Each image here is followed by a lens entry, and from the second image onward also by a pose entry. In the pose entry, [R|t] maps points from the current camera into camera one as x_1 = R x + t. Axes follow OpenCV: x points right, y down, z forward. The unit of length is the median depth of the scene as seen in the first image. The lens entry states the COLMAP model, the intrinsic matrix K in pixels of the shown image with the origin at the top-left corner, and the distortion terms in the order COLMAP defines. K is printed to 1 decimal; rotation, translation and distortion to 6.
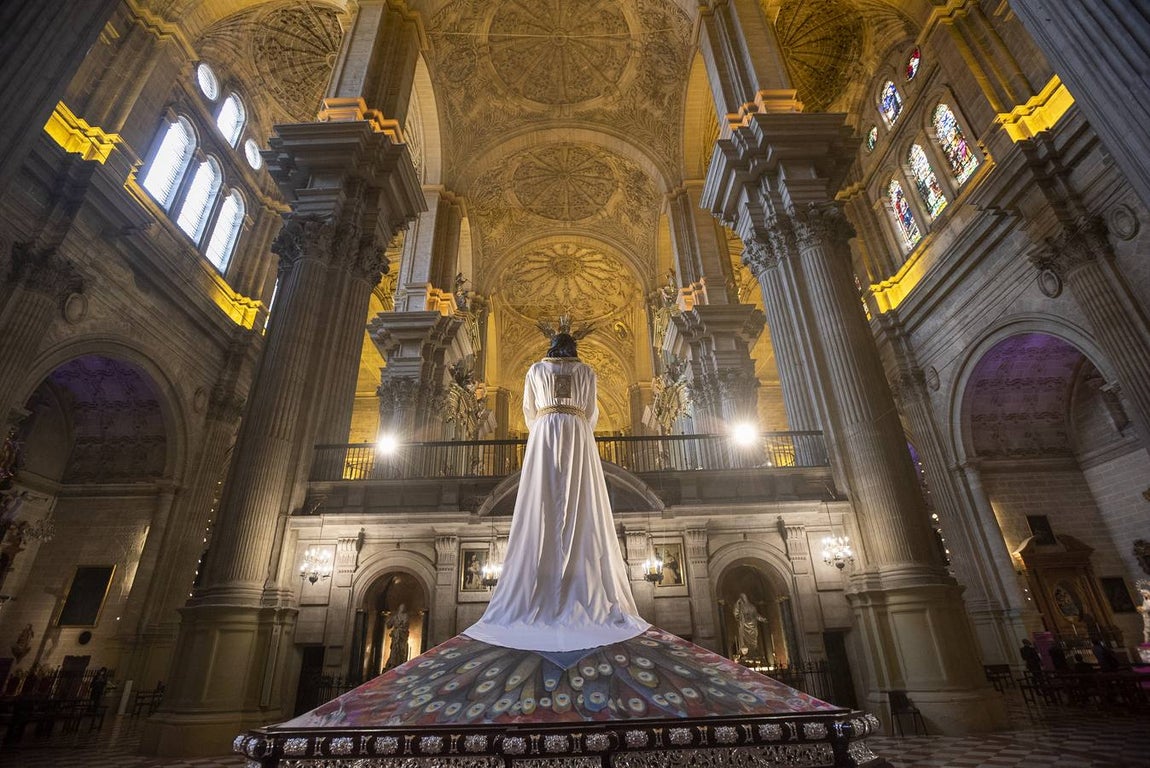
lens RADIAL K [[556.4, 0, 570.7], [0, 556.4, 386.9], [0, 0, 1]] dist [-0.064681, 0.024268]
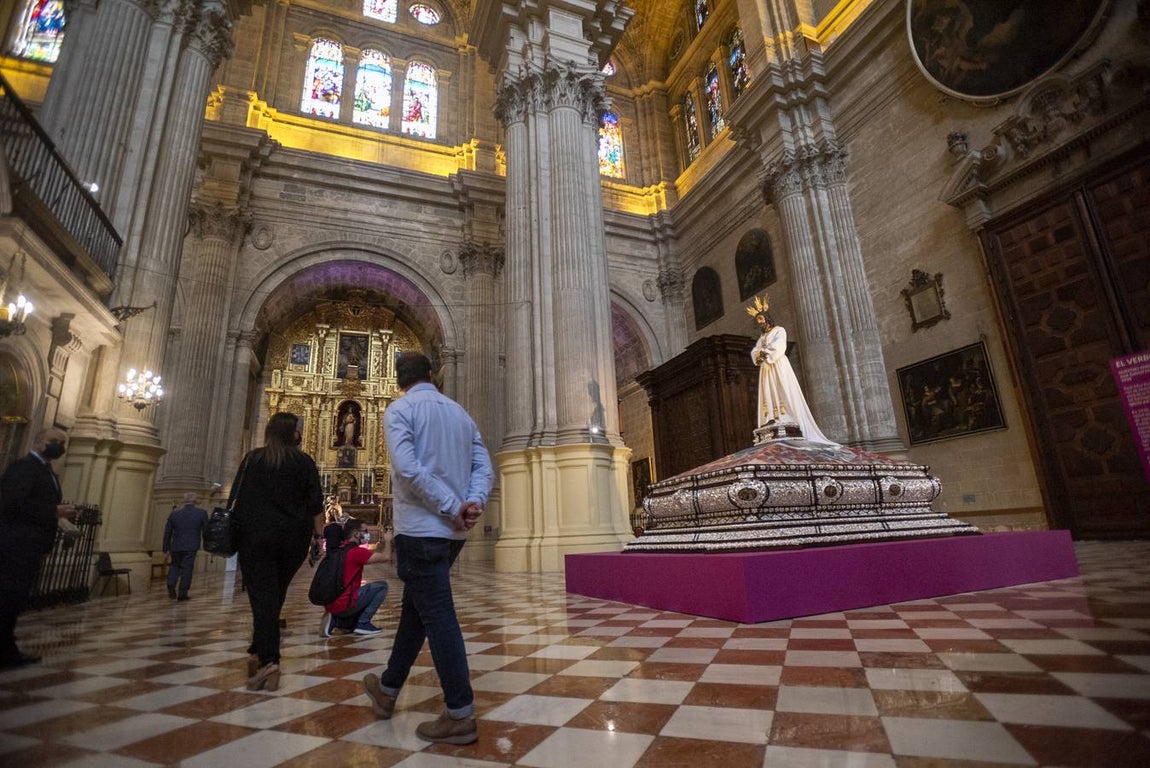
lens RADIAL K [[556.4, 0, 569.9], [0, 556.4, 385.0], [0, 0, 1]] dist [-0.064681, 0.024268]
pose [[-0.378878, 0.286512, 0.879979, -0.300488], [-0.369613, 0.824892, -0.427715, 0.260706], [-0.848433, -0.487303, -0.206635, 0.403608]]
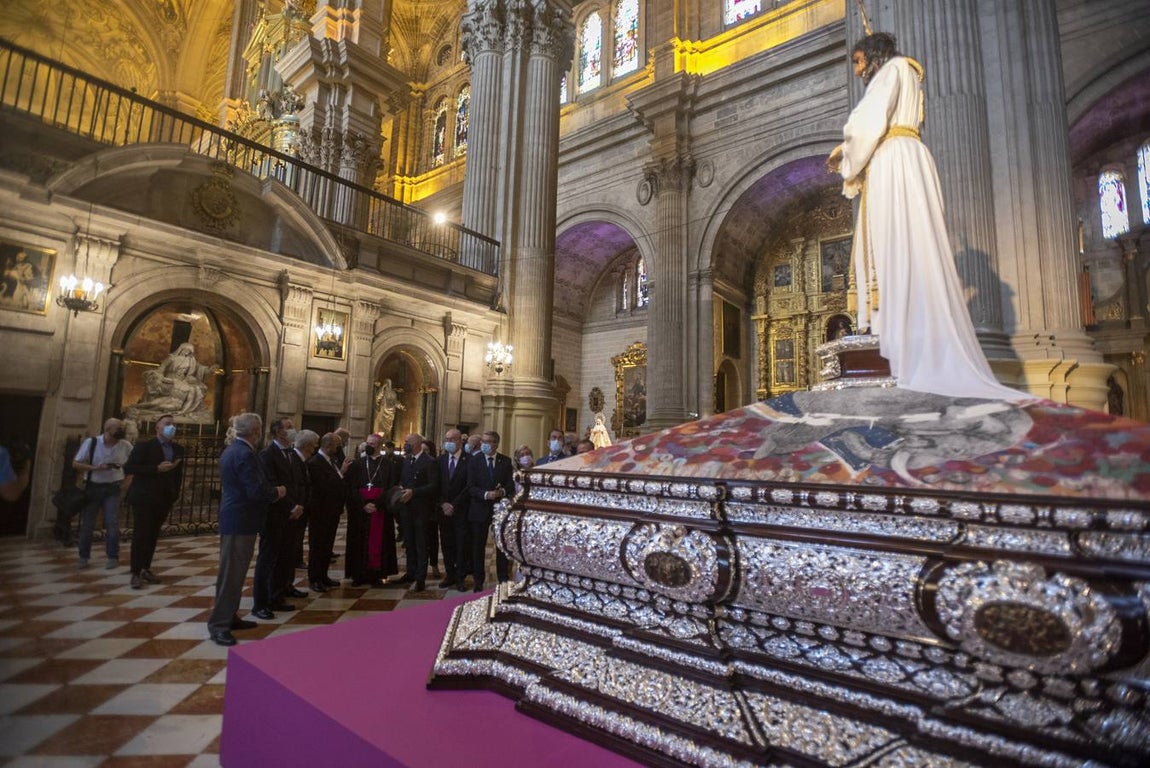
lens RADIAL K [[556.4, 0, 571.8], [0, 556.4, 384.9], [0, 0, 1]] dist [-0.064681, 0.024268]
pose [[0.619734, 0.132516, 0.773543, -0.162344], [-0.391993, 0.906156, 0.158815, 0.079819], [-0.679905, -0.401646, 0.613522, 0.142350]]
